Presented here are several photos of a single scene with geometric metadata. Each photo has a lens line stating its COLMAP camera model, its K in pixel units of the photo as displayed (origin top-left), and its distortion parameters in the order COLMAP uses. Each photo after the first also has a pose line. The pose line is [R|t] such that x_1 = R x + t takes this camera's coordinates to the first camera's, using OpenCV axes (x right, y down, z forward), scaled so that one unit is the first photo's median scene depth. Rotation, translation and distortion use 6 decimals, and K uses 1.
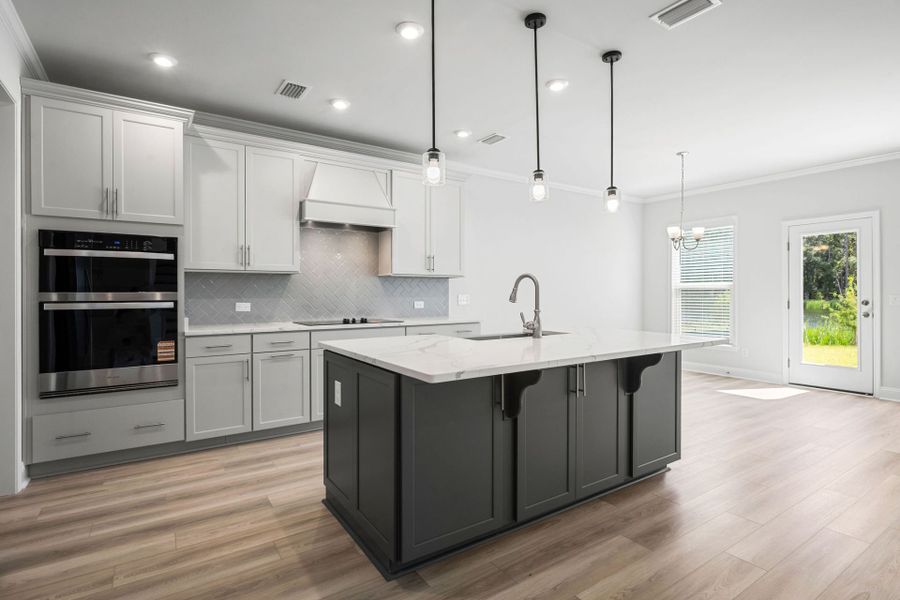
lens RADIAL K [[442.4, 0, 454.2], [0, 442.4, 296.0], [0, 0, 1]] dist [-0.000341, -0.000244]
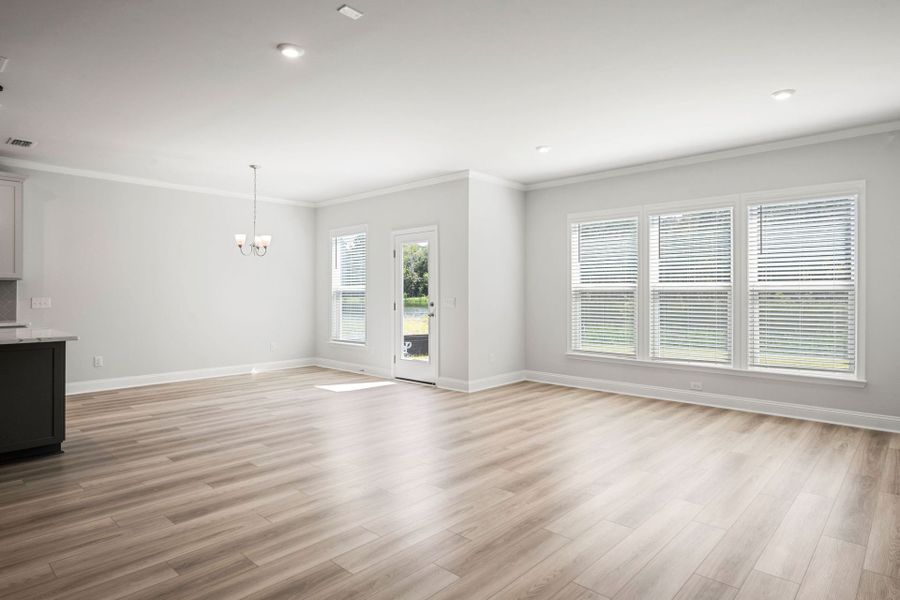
lens RADIAL K [[502.9, 0, 450.2], [0, 502.9, 302.2], [0, 0, 1]] dist [0.000812, 0.000851]
pose [[0.973914, -0.003636, 0.226889, 0.840481], [0.001254, 0.999943, 0.010645, -0.006127], [-0.226915, -0.010083, 0.973862, -0.358877]]
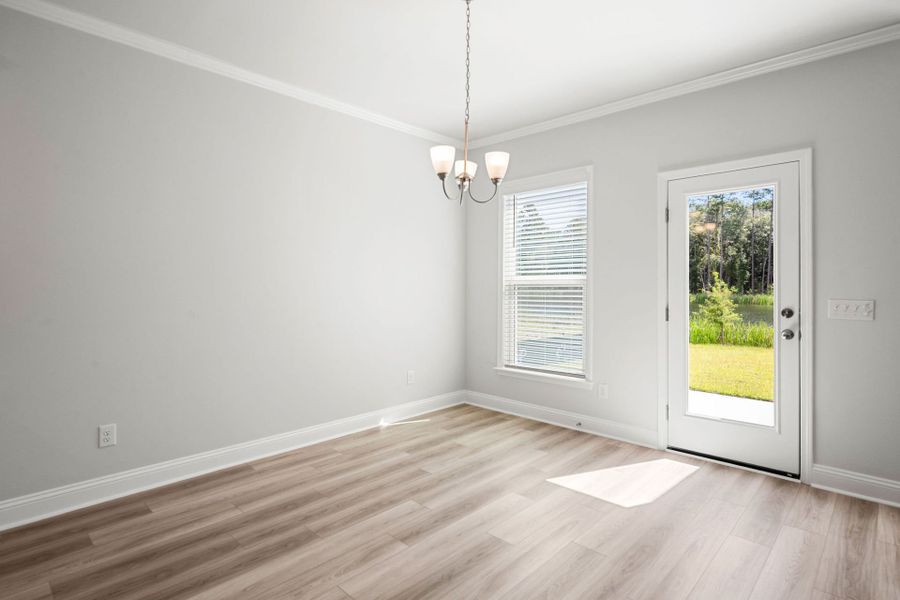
lens RADIAL K [[462.1, 0, 449.4], [0, 462.1, 288.2], [0, 0, 1]] dist [-0.008438, 0.002032]
pose [[0.976726, 0.002919, 0.214470, 0.473291], [-0.002369, 0.999993, -0.002820, -0.017010], [-0.214477, 0.002246, 0.976726, 0.642845]]
